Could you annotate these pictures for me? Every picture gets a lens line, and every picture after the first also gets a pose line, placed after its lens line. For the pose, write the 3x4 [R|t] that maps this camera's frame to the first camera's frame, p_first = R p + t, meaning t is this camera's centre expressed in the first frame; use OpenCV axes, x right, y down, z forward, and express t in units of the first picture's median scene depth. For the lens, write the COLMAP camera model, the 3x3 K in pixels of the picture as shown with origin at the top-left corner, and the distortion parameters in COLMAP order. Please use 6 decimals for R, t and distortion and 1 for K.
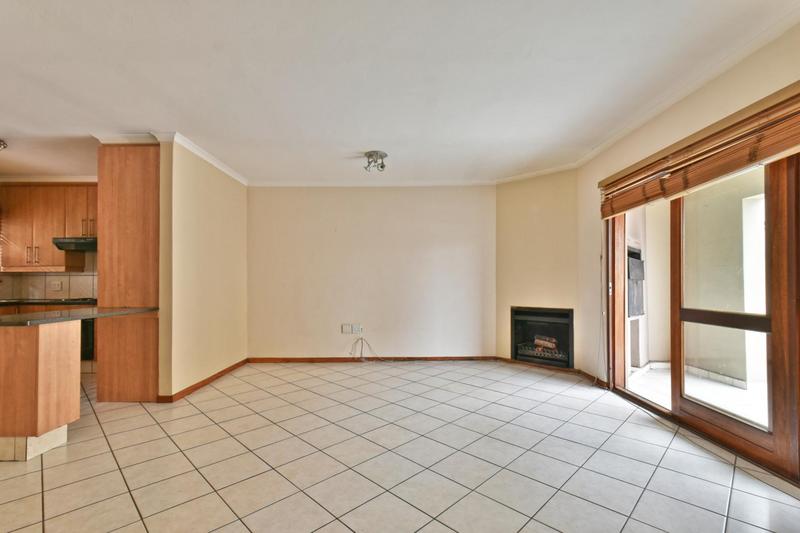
lens RADIAL K [[360.7, 0, 401.9], [0, 360.7, 272.7], [0, 0, 1]] dist [0.004740, -0.001469]
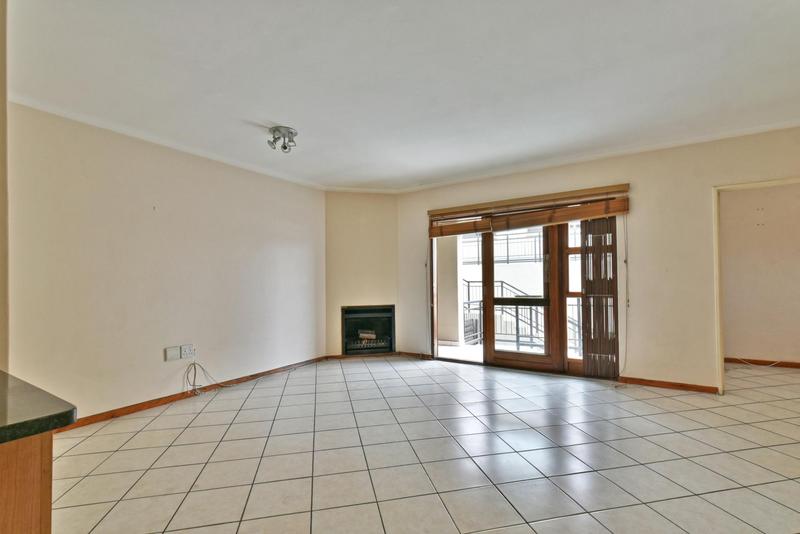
lens RADIAL K [[360.7, 0, 399.8], [0, 360.7, 273.9], [0, 0, 1]] dist [0.004740, -0.001469]
pose [[0.541496, 0.016773, 0.840536, -0.554541], [-0.010248, 0.999858, -0.013350, 0.008777], [-0.840641, -0.001385, 0.541591, 0.285389]]
